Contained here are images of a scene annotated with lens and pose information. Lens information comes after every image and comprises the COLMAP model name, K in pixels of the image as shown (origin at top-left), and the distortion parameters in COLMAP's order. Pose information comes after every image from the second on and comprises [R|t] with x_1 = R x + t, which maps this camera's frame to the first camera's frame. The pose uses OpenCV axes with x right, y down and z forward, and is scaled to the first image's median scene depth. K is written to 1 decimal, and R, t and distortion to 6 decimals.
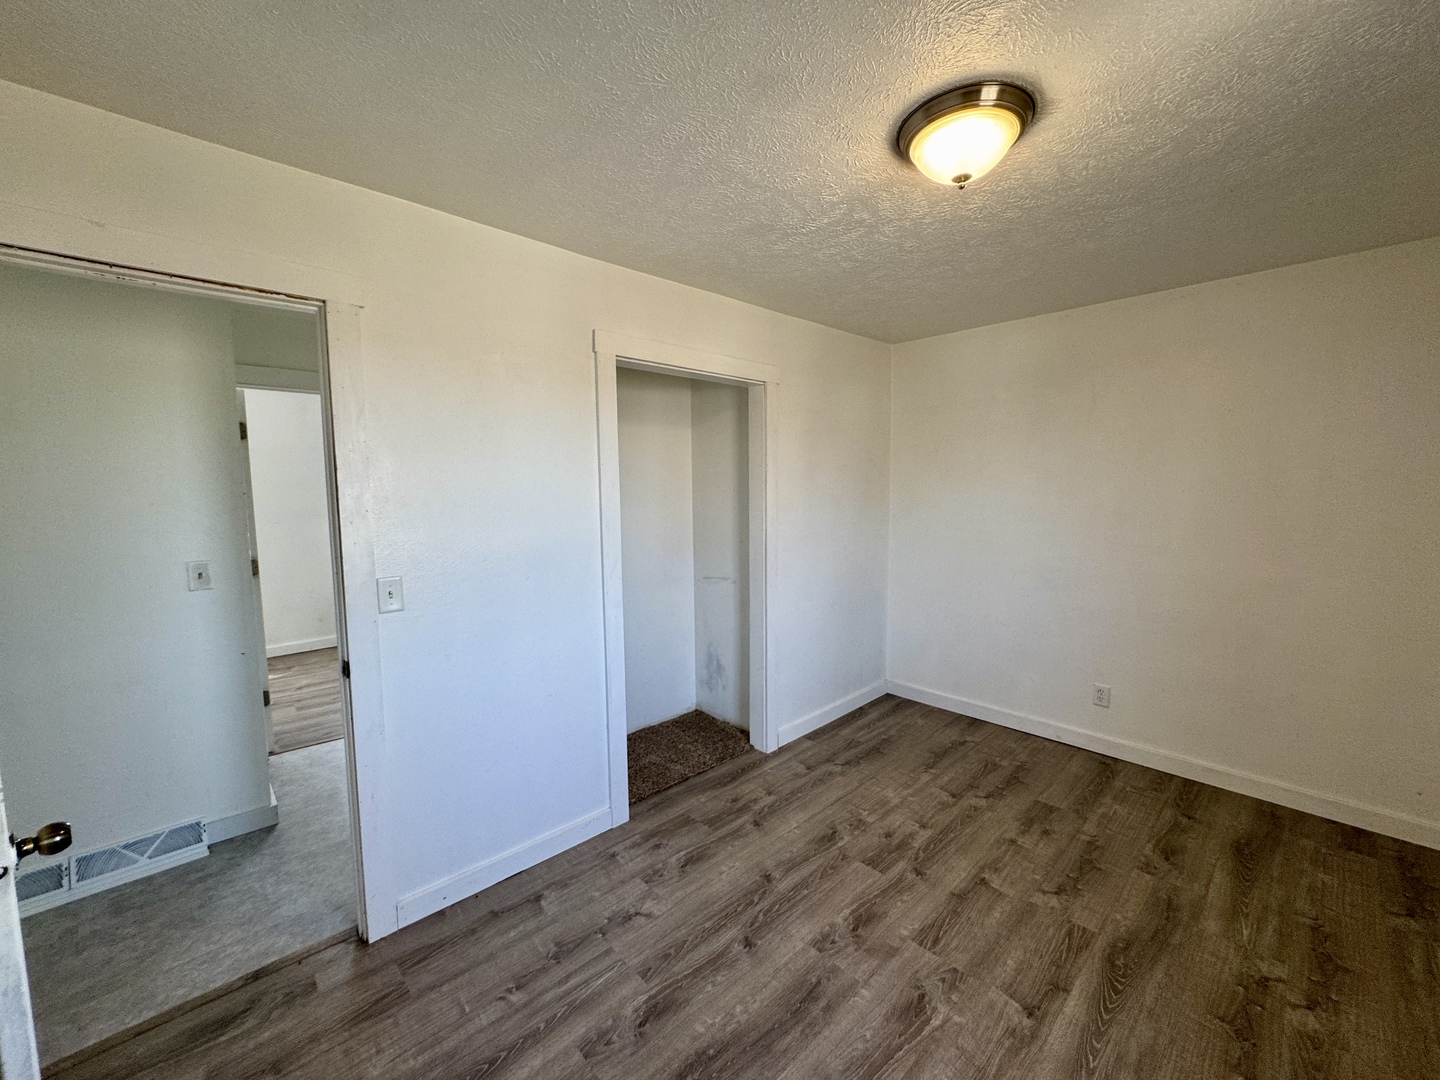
lens RADIAL K [[574.1, 0, 722.4], [0, 574.1, 535.4], [0, 0, 1]] dist [-0.001654, 0.000909]
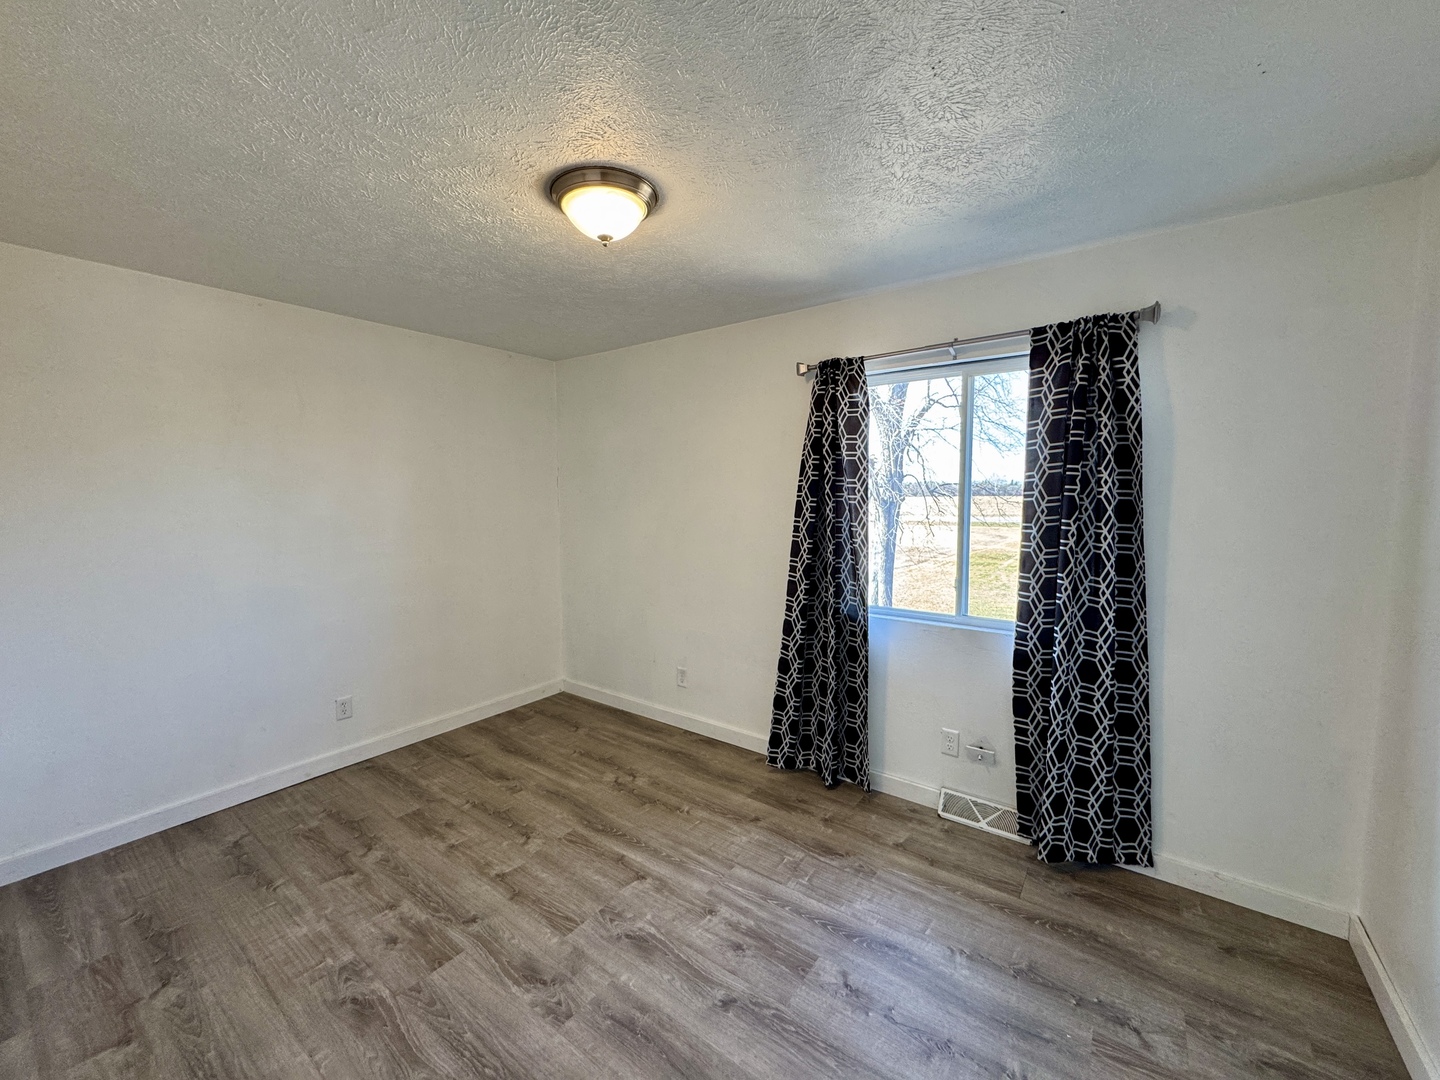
lens RADIAL K [[574.1, 0, 723.0], [0, 574.1, 539.9], [0, 0, 1]] dist [-0.001654, 0.000909]
pose [[-0.178709, -0.071488, 0.981301, -0.563080], [0.094959, 0.991448, 0.089521, -0.047530], [-0.979309, 0.109182, -0.170392, 0.692287]]
